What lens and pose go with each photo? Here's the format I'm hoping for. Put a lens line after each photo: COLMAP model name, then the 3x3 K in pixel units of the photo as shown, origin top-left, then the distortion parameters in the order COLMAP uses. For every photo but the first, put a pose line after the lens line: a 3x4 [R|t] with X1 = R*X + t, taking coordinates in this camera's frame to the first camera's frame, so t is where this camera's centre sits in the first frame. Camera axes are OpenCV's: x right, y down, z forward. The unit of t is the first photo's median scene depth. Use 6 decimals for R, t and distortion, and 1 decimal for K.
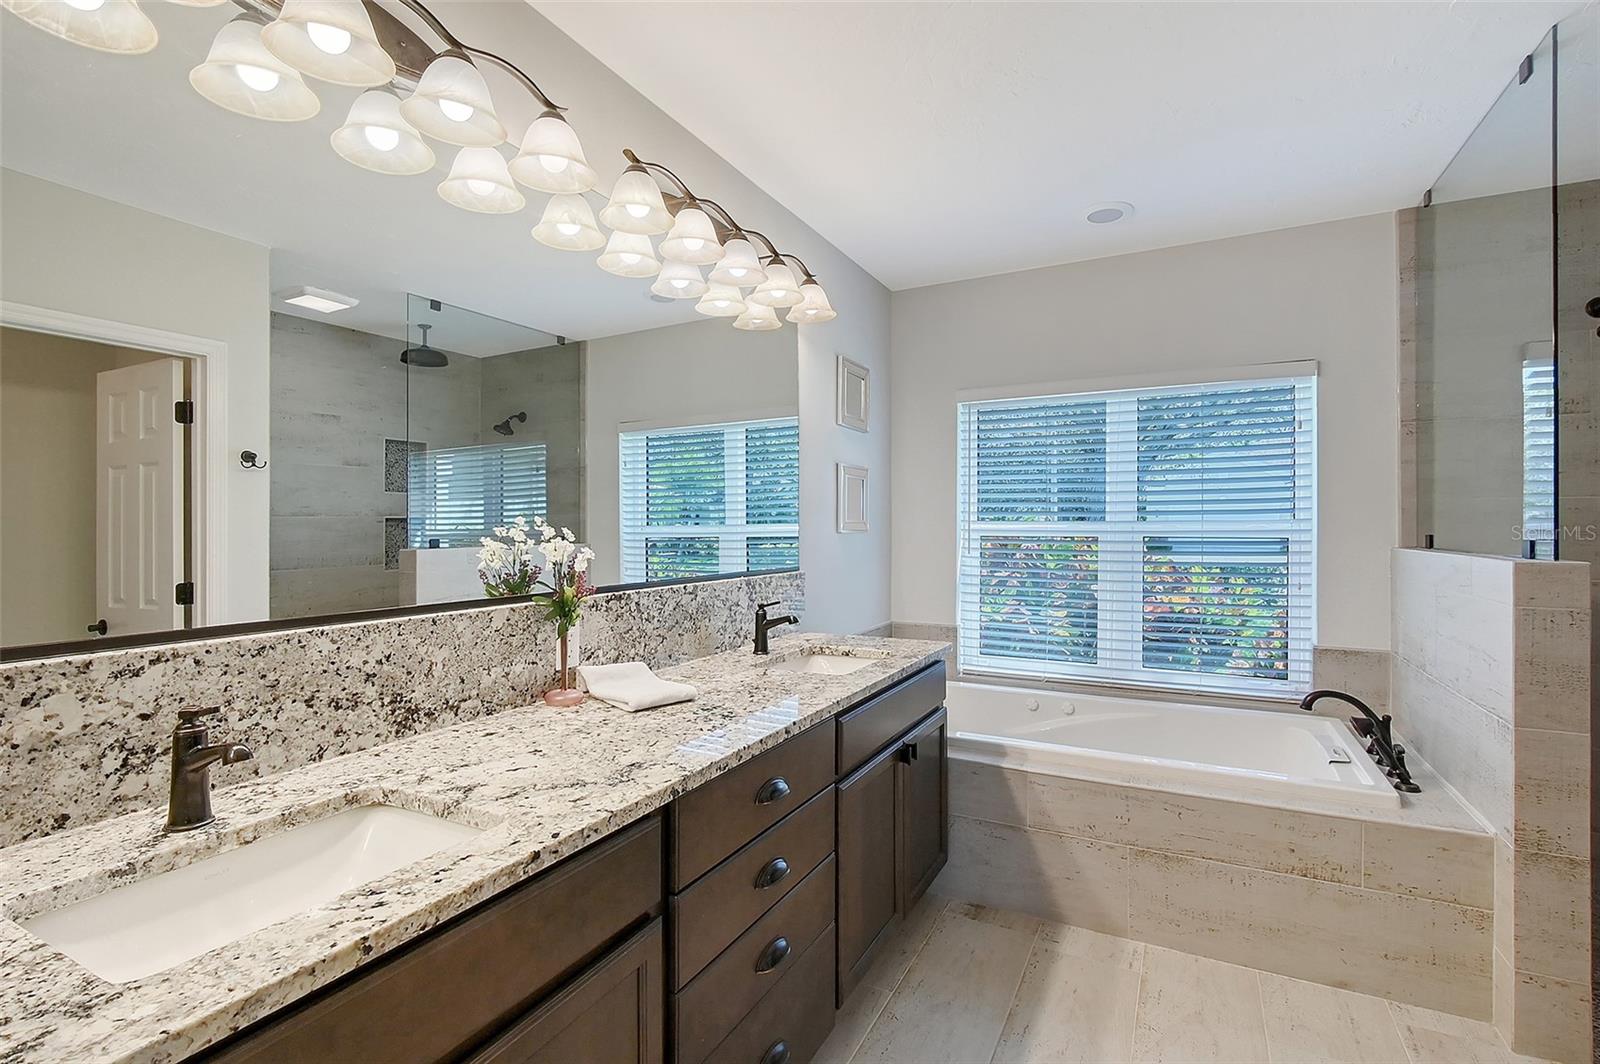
lens RADIAL K [[751.5, 0, 800.0], [0, 751.5, 532.0], [0, 0, 1]] dist [-0.000305, -0.000042]
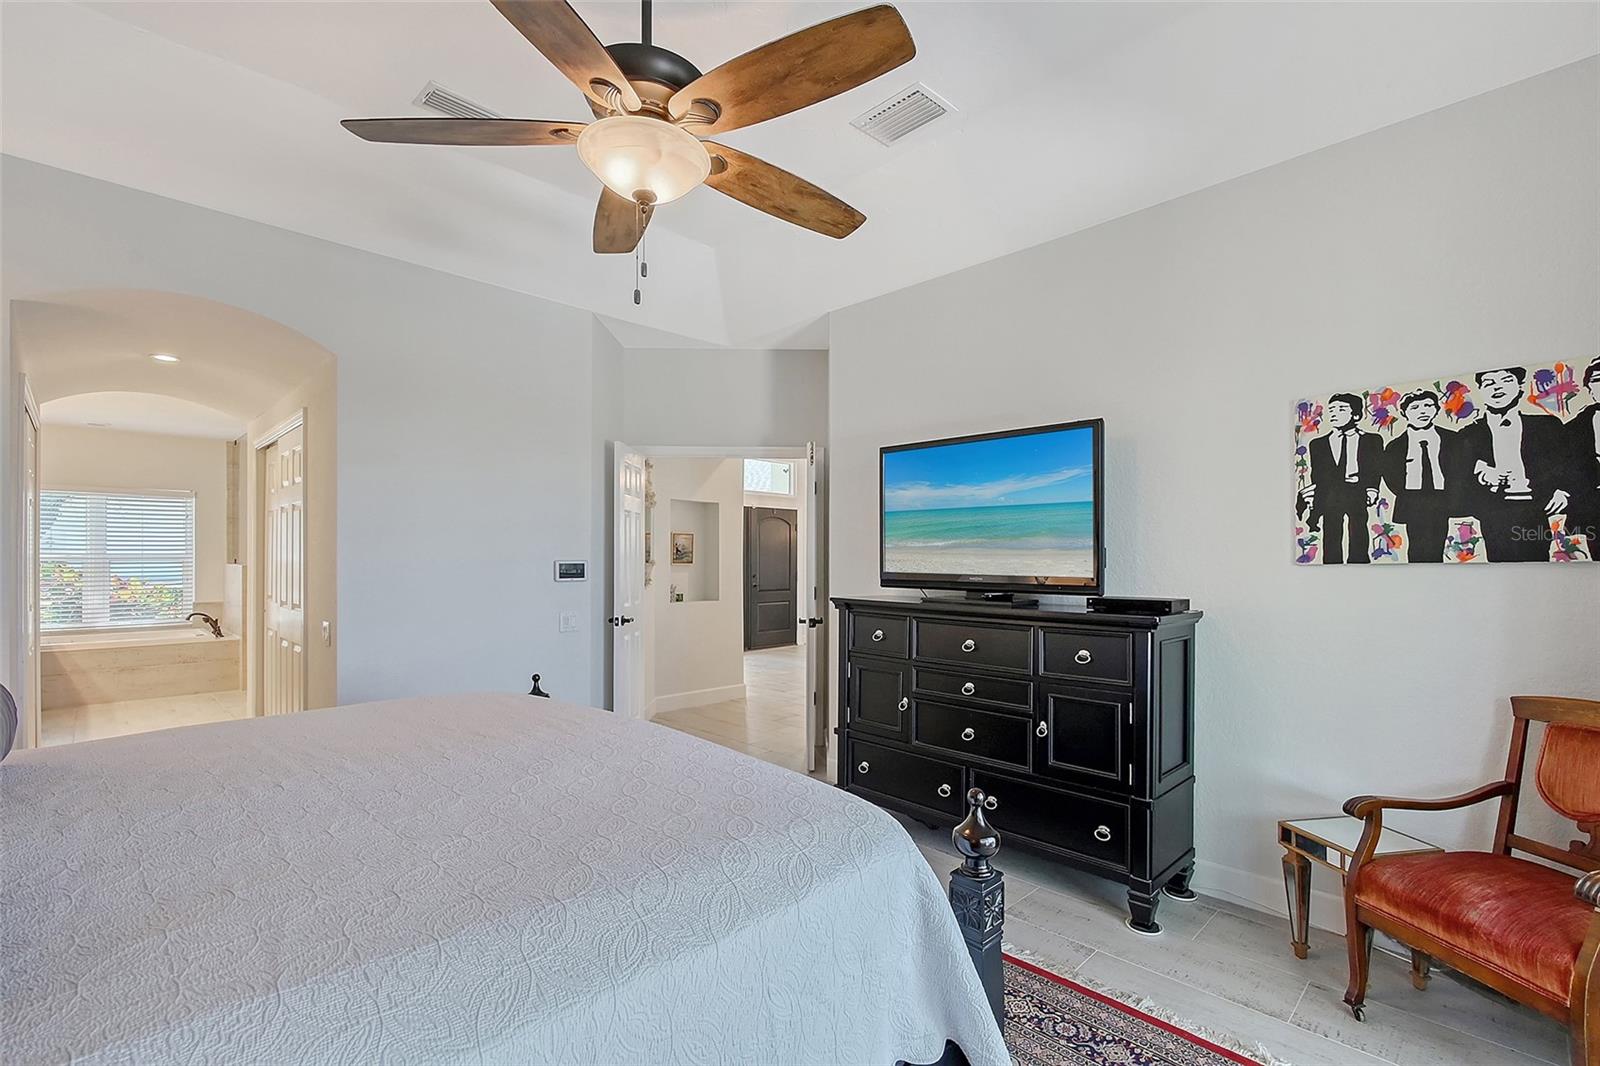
lens RADIAL K [[726.7, 0, 807.2], [0, 726.7, 533.9], [0, 0, 1]] dist [0.001337, -0.000272]
pose [[0.302951, 0.014086, 0.952902, -1.158728], [0.010519, 0.999780, -0.018123, -0.015180], [-0.952948, 0.015514, 0.302736, -1.931050]]
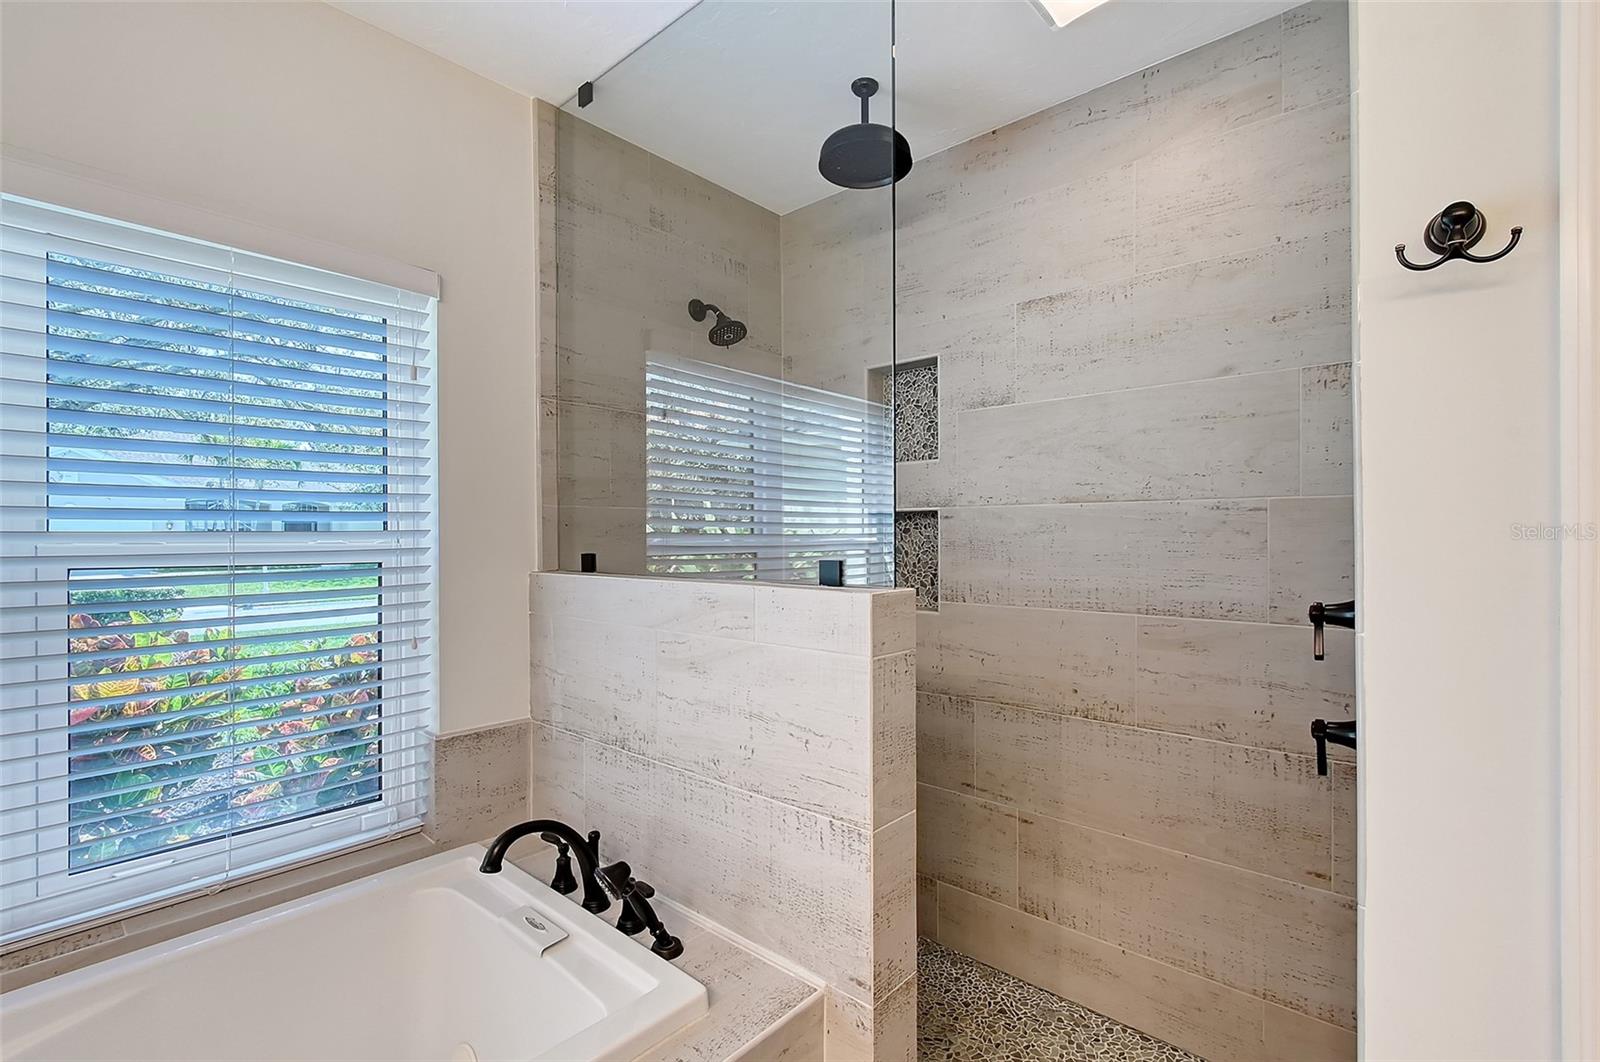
lens RADIAL K [[716.9, 0, 809.8], [0, 716.9, 535.4], [0, 0, 1]] dist [0.000580, 0.000070]
pose [[0.232469, 0.001561, 0.972603, 0.198282], [0.010885, 0.999932, -0.004207, -0.008120], [-0.972543, 0.011564, 0.232436, 0.607244]]
